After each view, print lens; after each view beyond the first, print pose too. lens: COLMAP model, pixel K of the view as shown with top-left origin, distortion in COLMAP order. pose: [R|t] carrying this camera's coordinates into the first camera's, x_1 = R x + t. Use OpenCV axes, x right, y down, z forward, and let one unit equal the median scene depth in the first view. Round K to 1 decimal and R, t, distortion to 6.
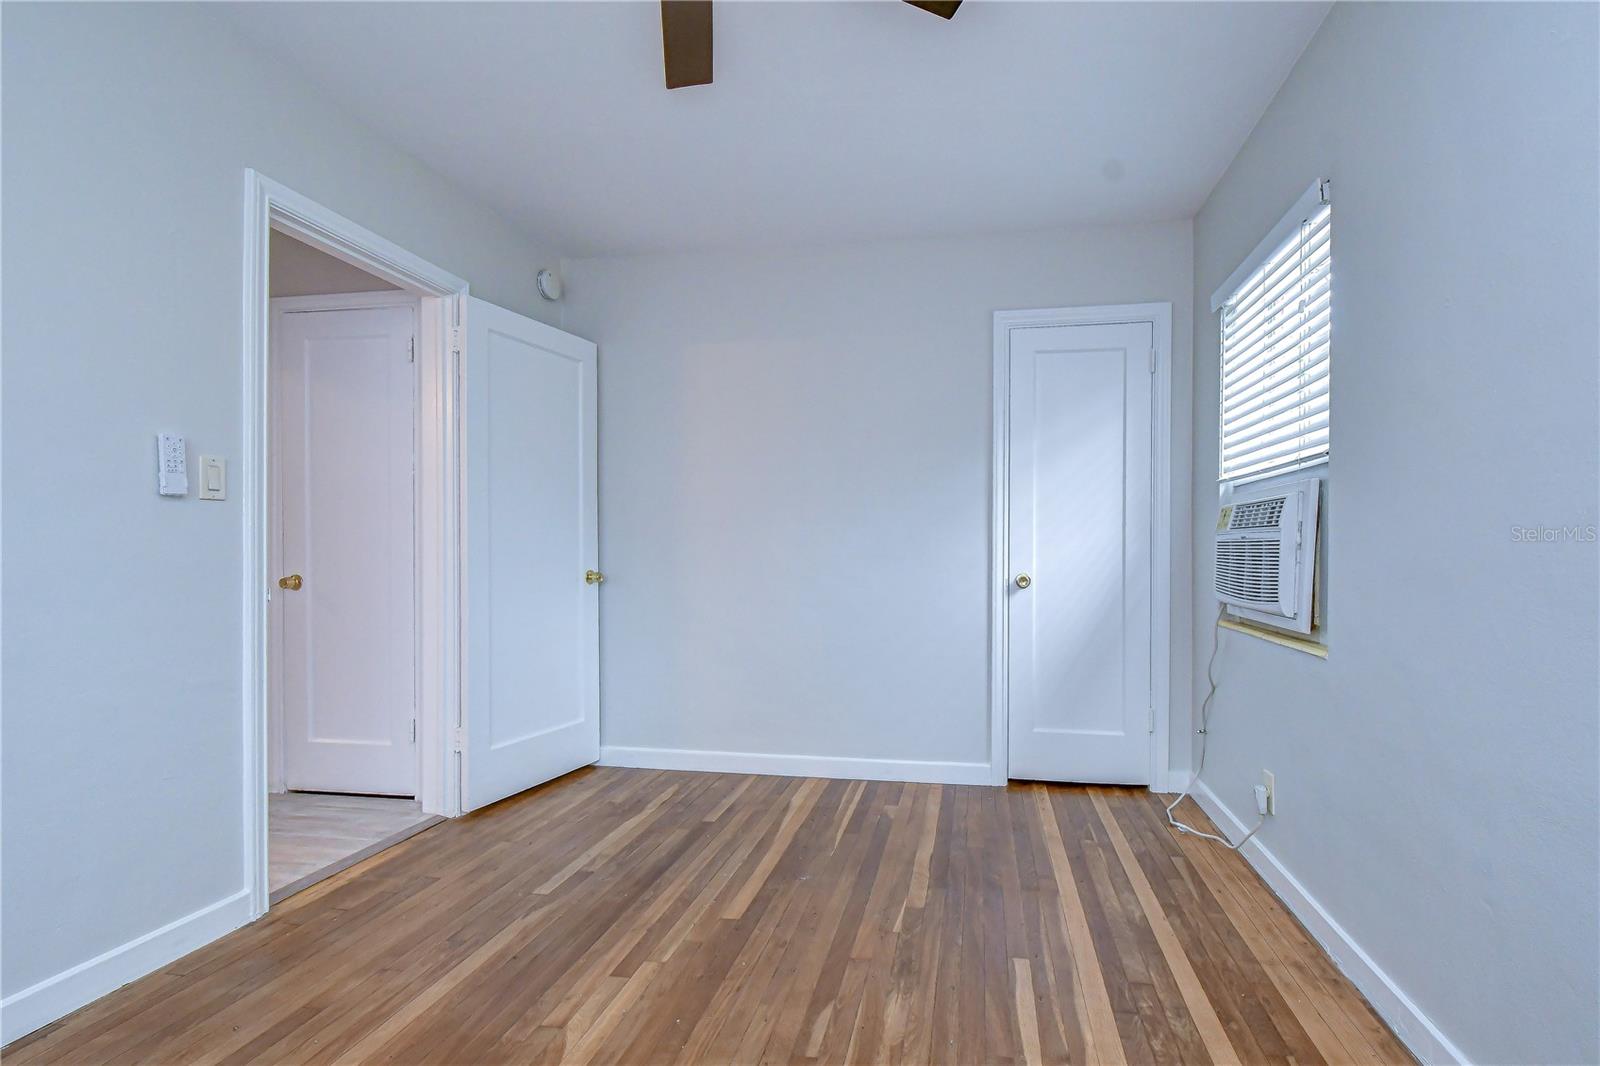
lens RADIAL K [[745.9, 0, 802.0], [0, 745.9, 555.3], [0, 0, 1]] dist [-0.000493, -0.000247]
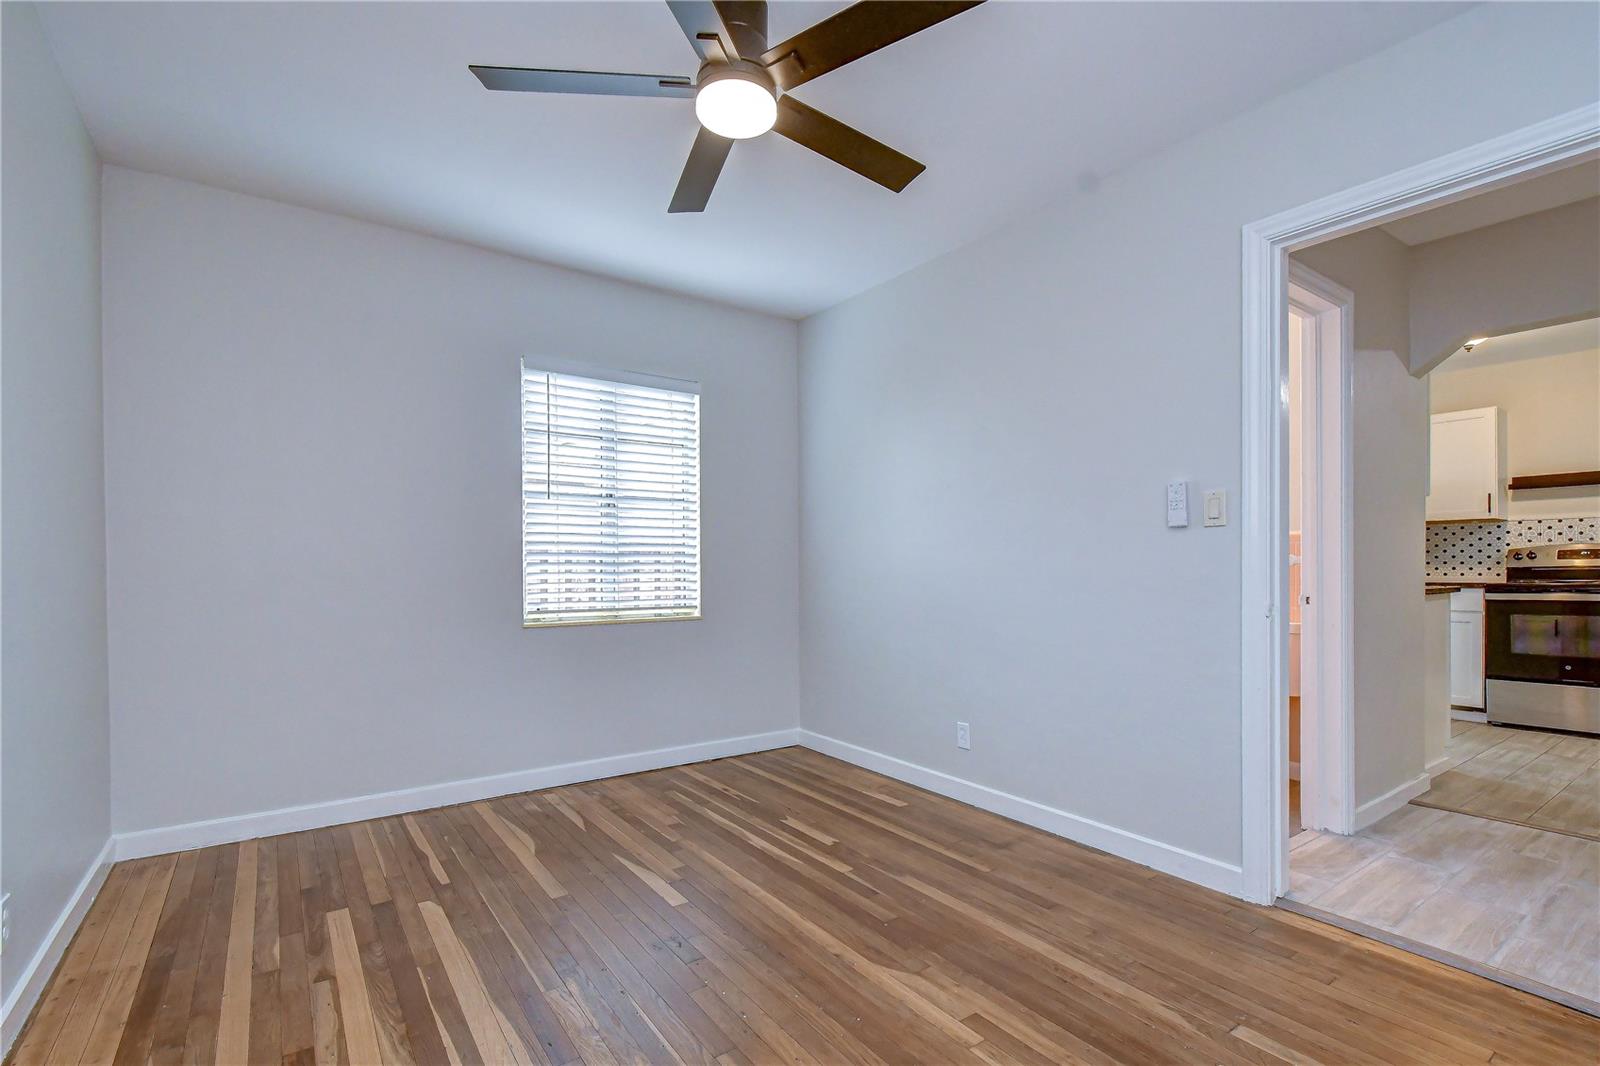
lens RADIAL K [[770.6, 0, 891.3], [0, 770.6, 576.9], [0, 0, 1]] dist [0.000142, -0.000091]
pose [[-0.616380, 0.007349, -0.787415, 0.522064], [-0.003383, 0.999923, 0.011981, -0.005557], [0.787442, 0.010048, -0.616307, 1.359988]]
